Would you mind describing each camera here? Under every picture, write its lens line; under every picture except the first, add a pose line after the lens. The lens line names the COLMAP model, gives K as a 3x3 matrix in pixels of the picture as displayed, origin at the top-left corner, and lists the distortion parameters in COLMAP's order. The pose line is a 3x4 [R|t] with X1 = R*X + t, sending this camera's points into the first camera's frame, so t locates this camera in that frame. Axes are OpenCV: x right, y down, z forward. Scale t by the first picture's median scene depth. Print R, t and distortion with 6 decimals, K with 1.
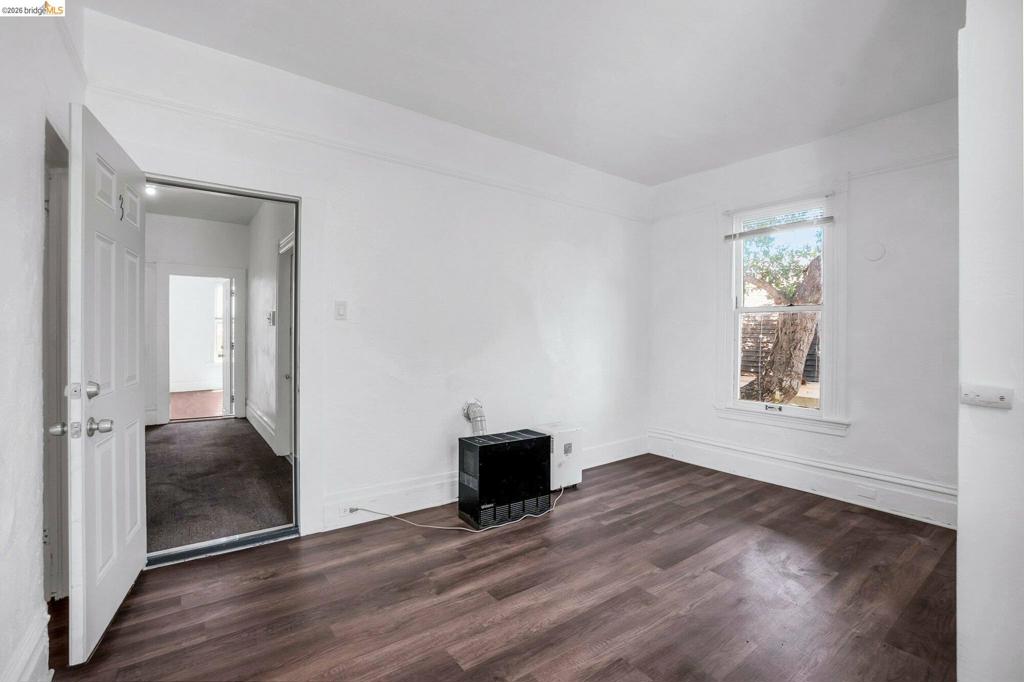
lens RADIAL K [[455.1, 0, 511.1], [0, 455.1, 335.2], [0, 0, 1]] dist [-0.062614, 0.023059]
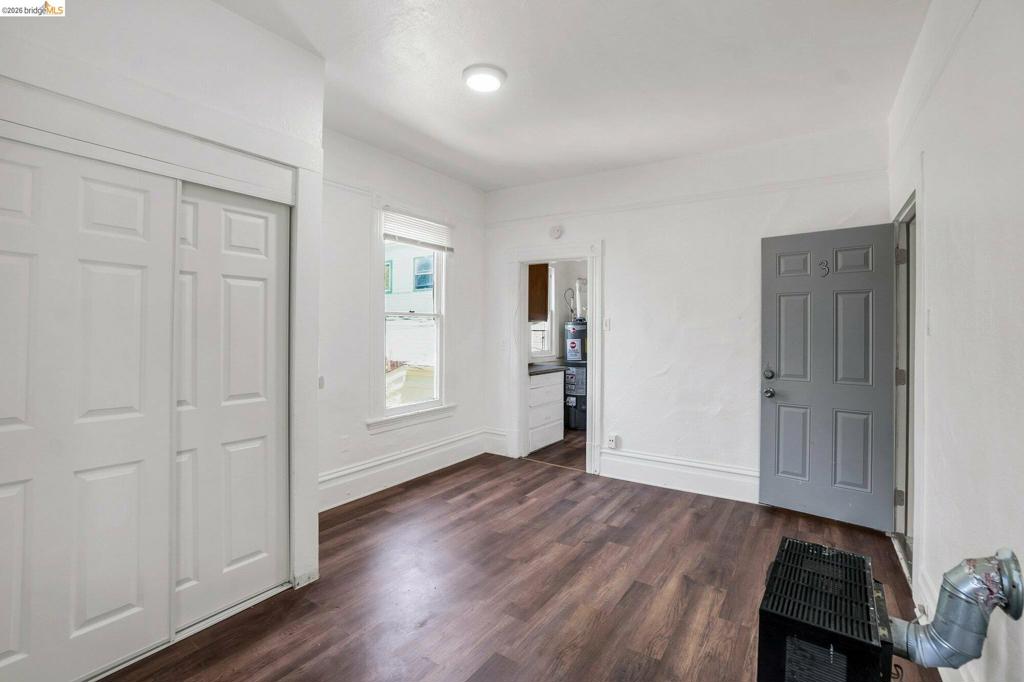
lens RADIAL K [[455.1, 0, 511.1], [0, 455.1, 335.2], [0, 0, 1]] dist [-0.062614, 0.023059]
pose [[-0.943320, -0.011416, -0.331688, 0.609771], [-0.013996, 0.999888, 0.005391, -0.038356], [0.331589, 0.009728, -0.943374, 1.815904]]
